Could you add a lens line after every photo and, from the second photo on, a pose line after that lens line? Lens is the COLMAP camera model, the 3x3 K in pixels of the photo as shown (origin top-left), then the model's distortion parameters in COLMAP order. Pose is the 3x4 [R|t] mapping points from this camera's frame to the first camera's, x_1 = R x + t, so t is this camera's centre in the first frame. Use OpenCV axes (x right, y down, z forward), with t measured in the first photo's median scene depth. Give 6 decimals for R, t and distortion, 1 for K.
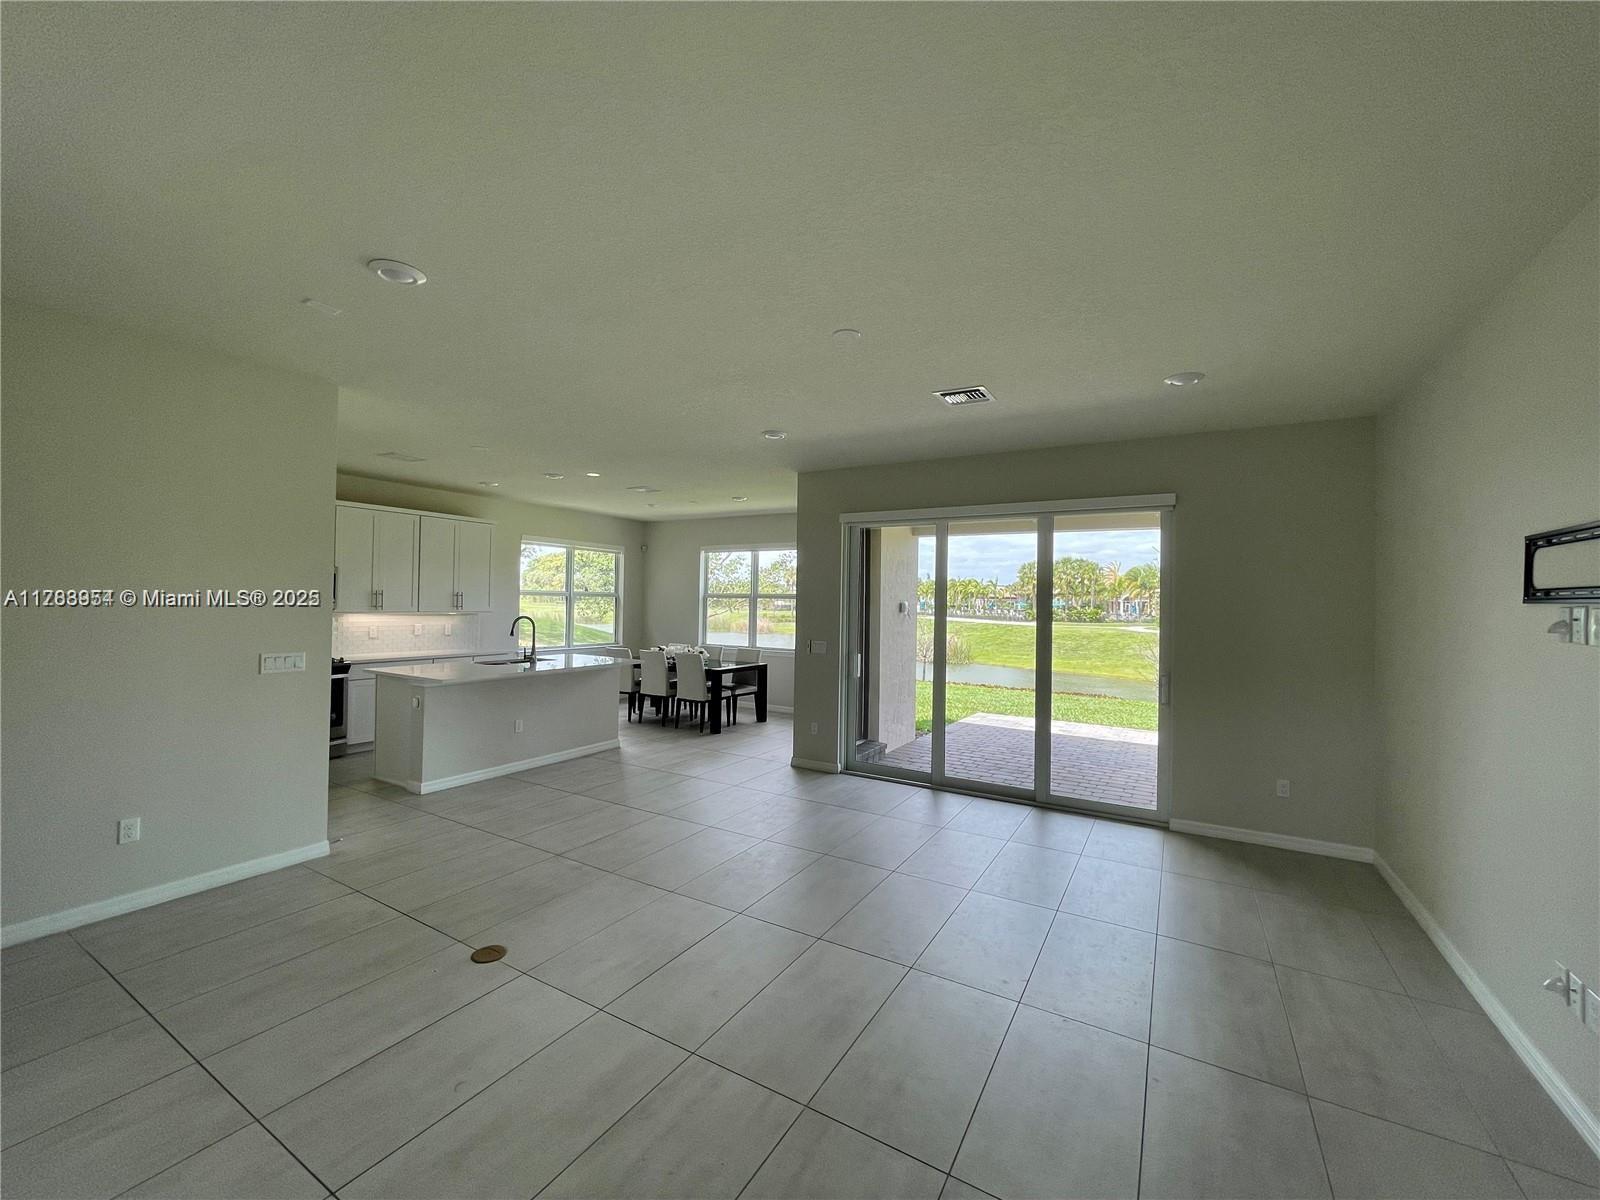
lens RADIAL K [[650.4, 0, 803.4], [0, 650.4, 601.2], [0, 0, 1]] dist [-0.001546, -0.000111]
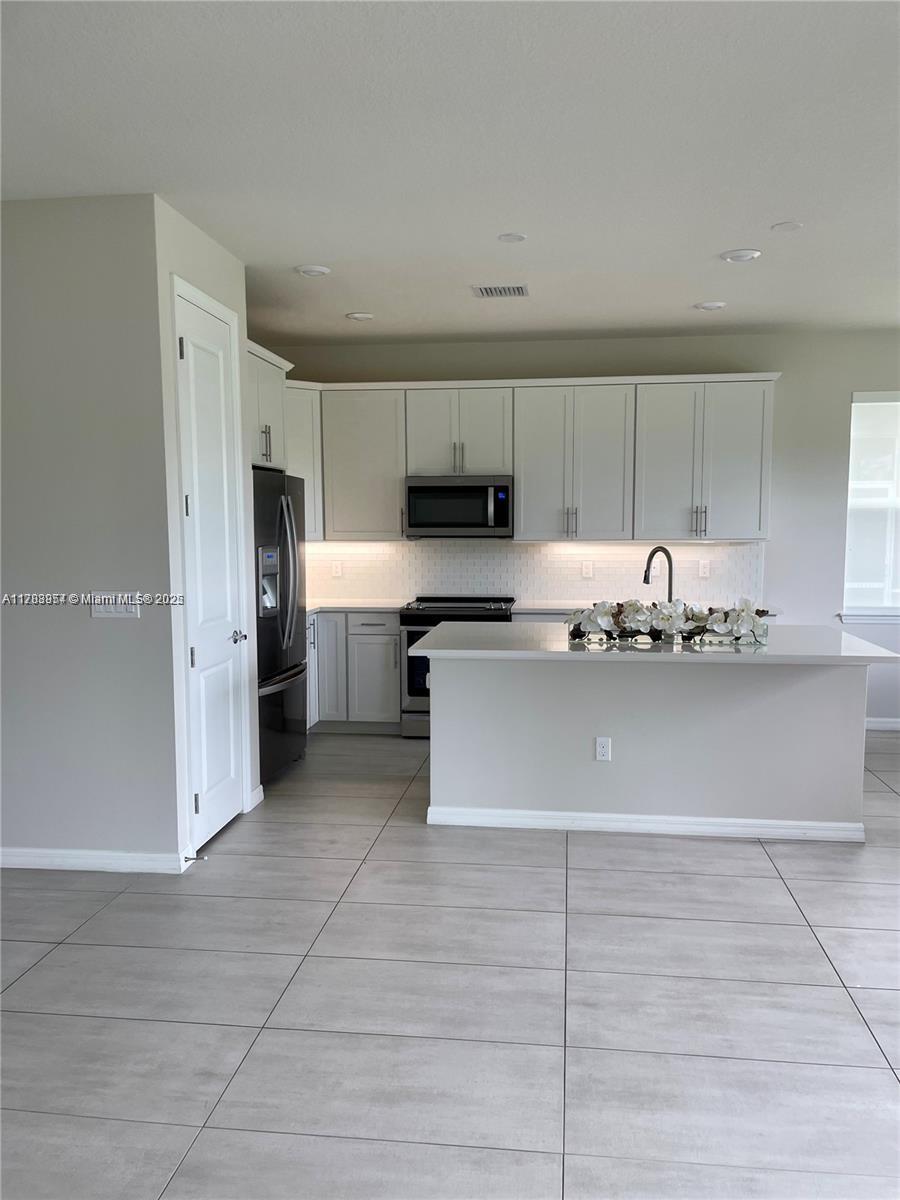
lens RADIAL K [[914.4, 0, 450.6], [0, 914.4, 608.2], [0, 0, 1]] dist [0.099439, -0.136200]
pose [[0.393165, 0.063957, -0.917241, 0.163342], [0.014484, 0.997023, 0.075728, 0.011974], [0.919354, -0.043059, 0.391069, 0.466796]]
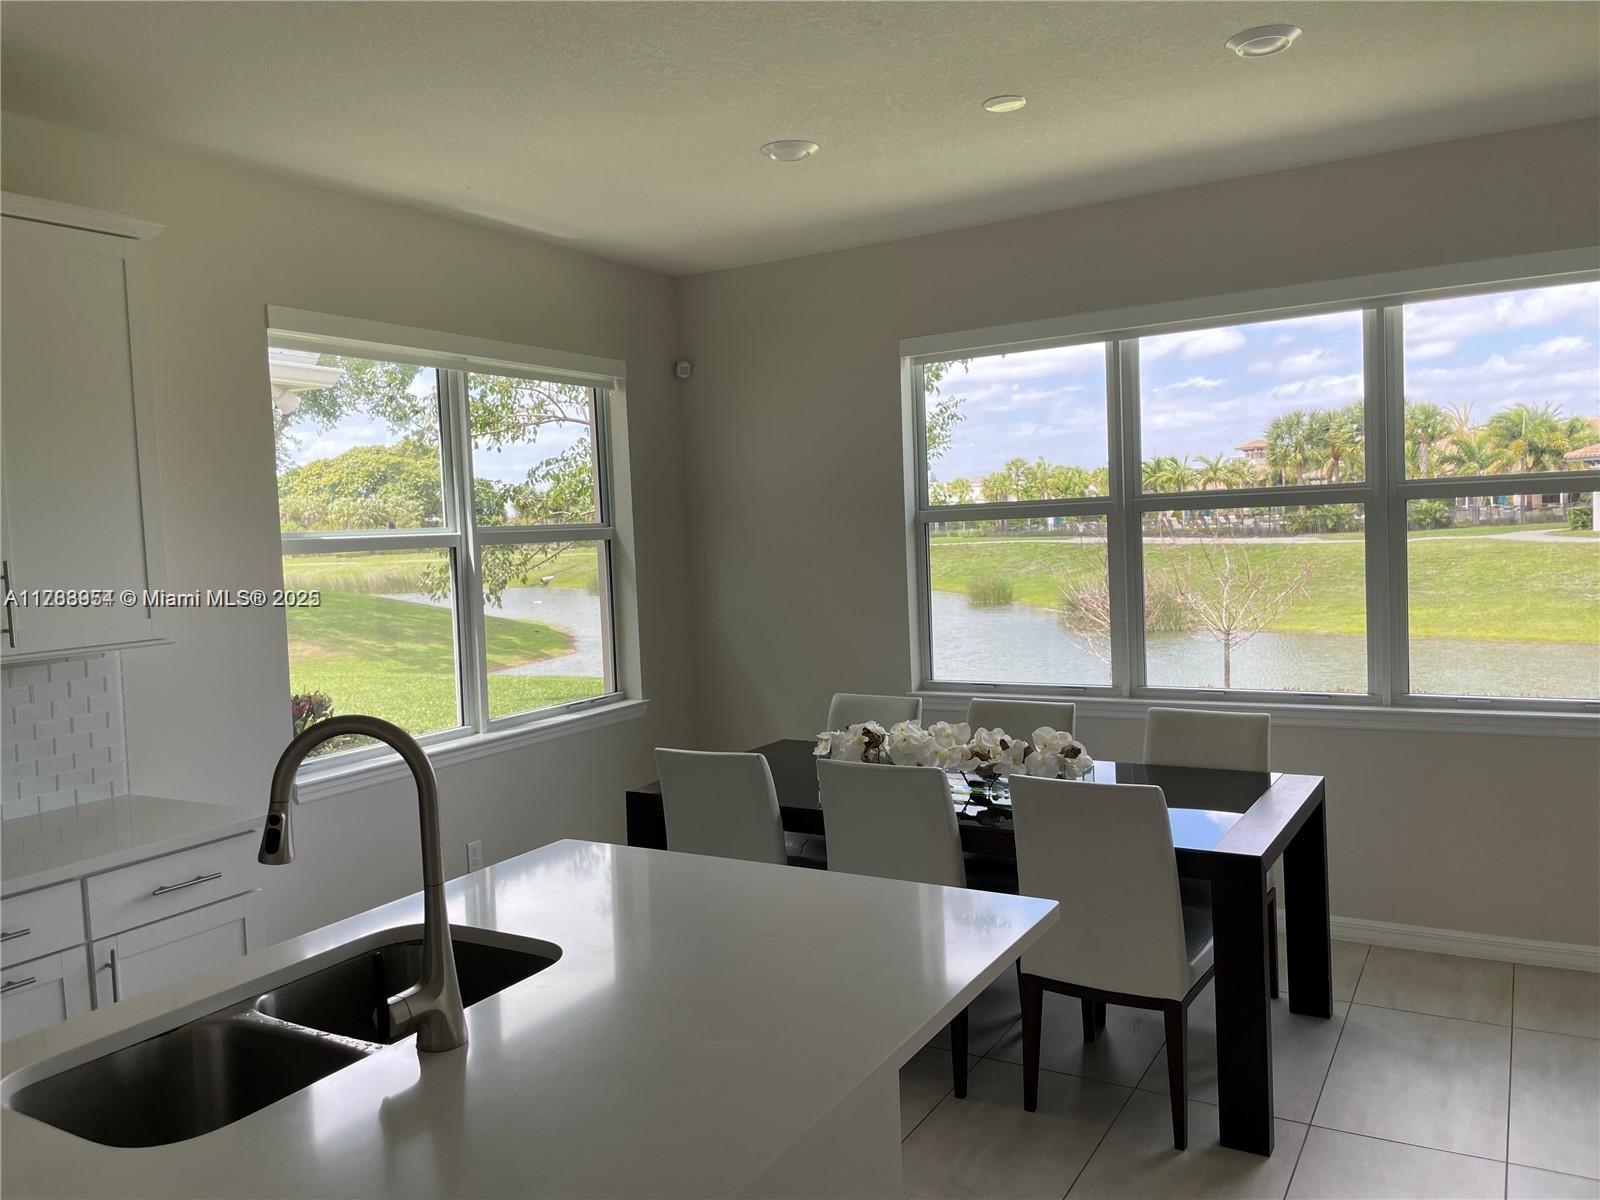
lens RADIAL K [[1232.9, 0, 800.0], [0, 1232.9, 600.0], [0, 0, 1]] dist [0.010112, 0.001132]
pose [[0.998077, -0.061755, -0.005319, -0.279544], [0.061966, 0.996177, 0.061580, -0.011055], [0.001496, -0.061791, 0.998088, 0.624179]]
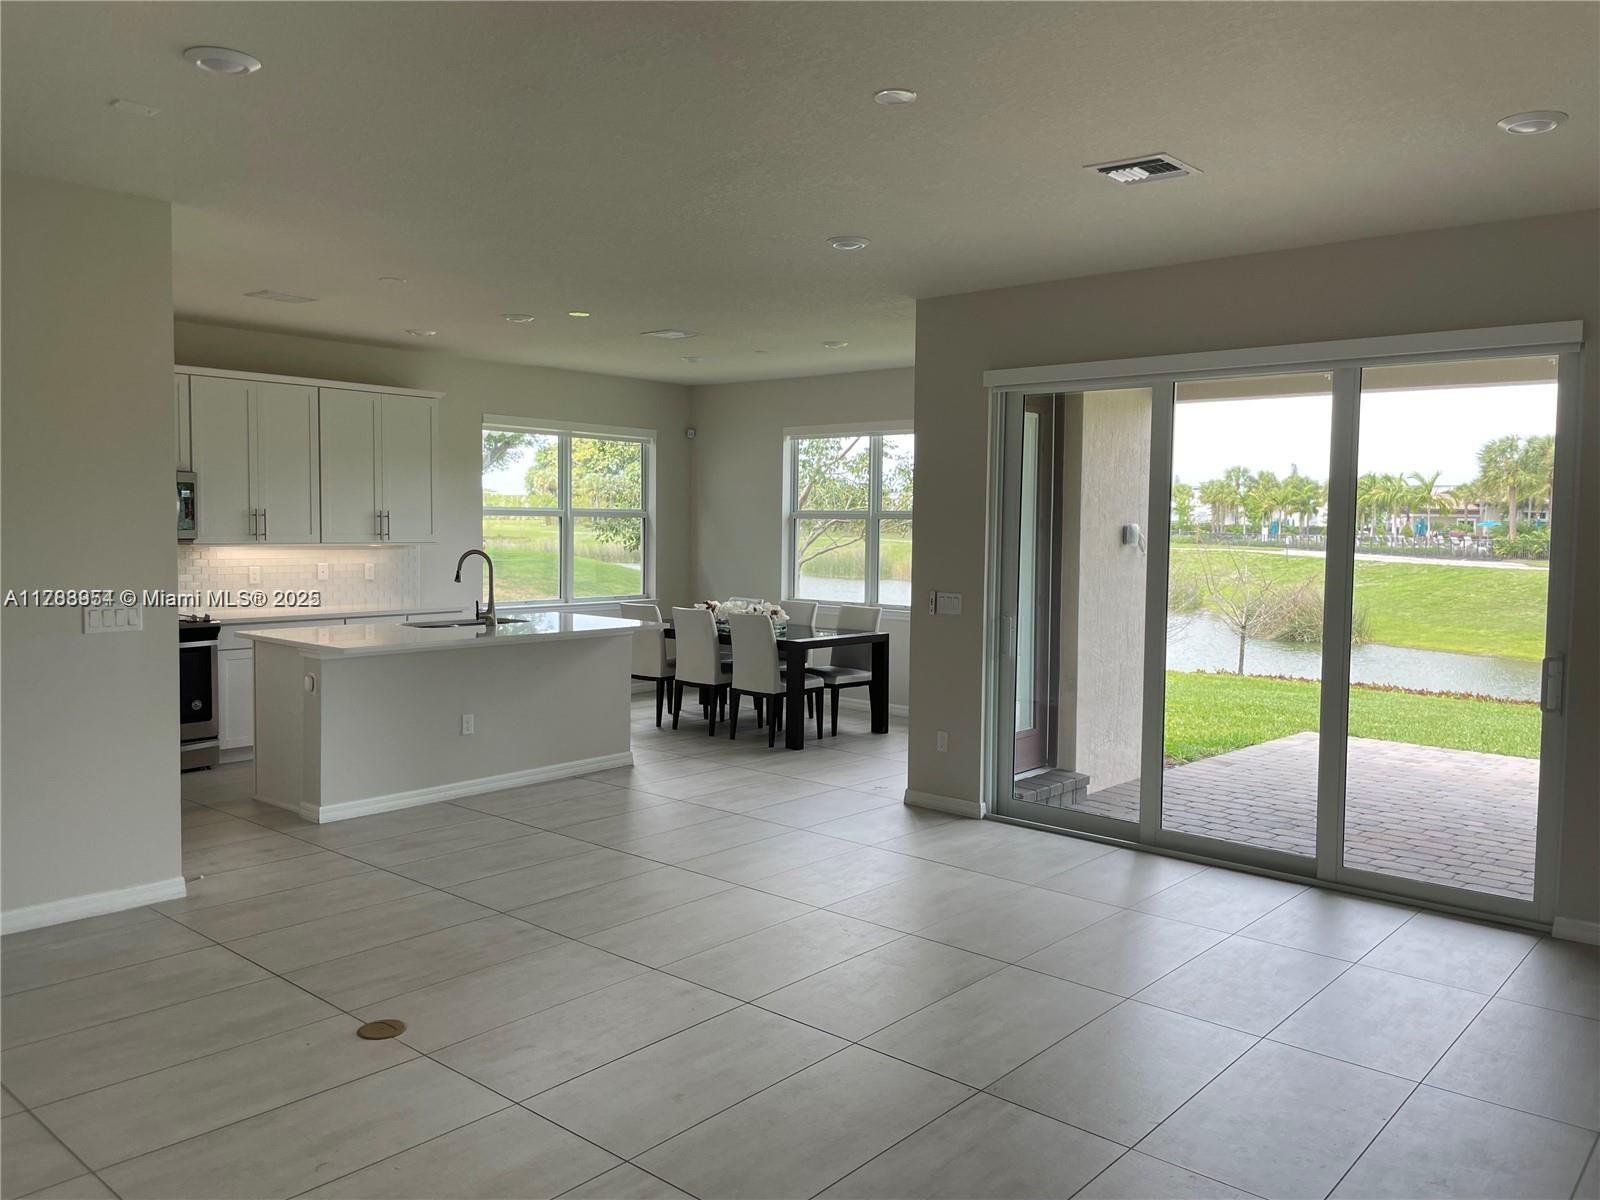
lens RADIAL K [[1219.1, 0, 822.5], [0, 1219.1, 599.4], [0, 0, 1]] dist [0.099439, -0.136200]
pose [[0.984845, 0.006676, -0.173309, 0.084588], [0.004331, 0.998001, 0.063057, -0.002397], [0.173383, -0.062852, 0.982847, -0.081622]]
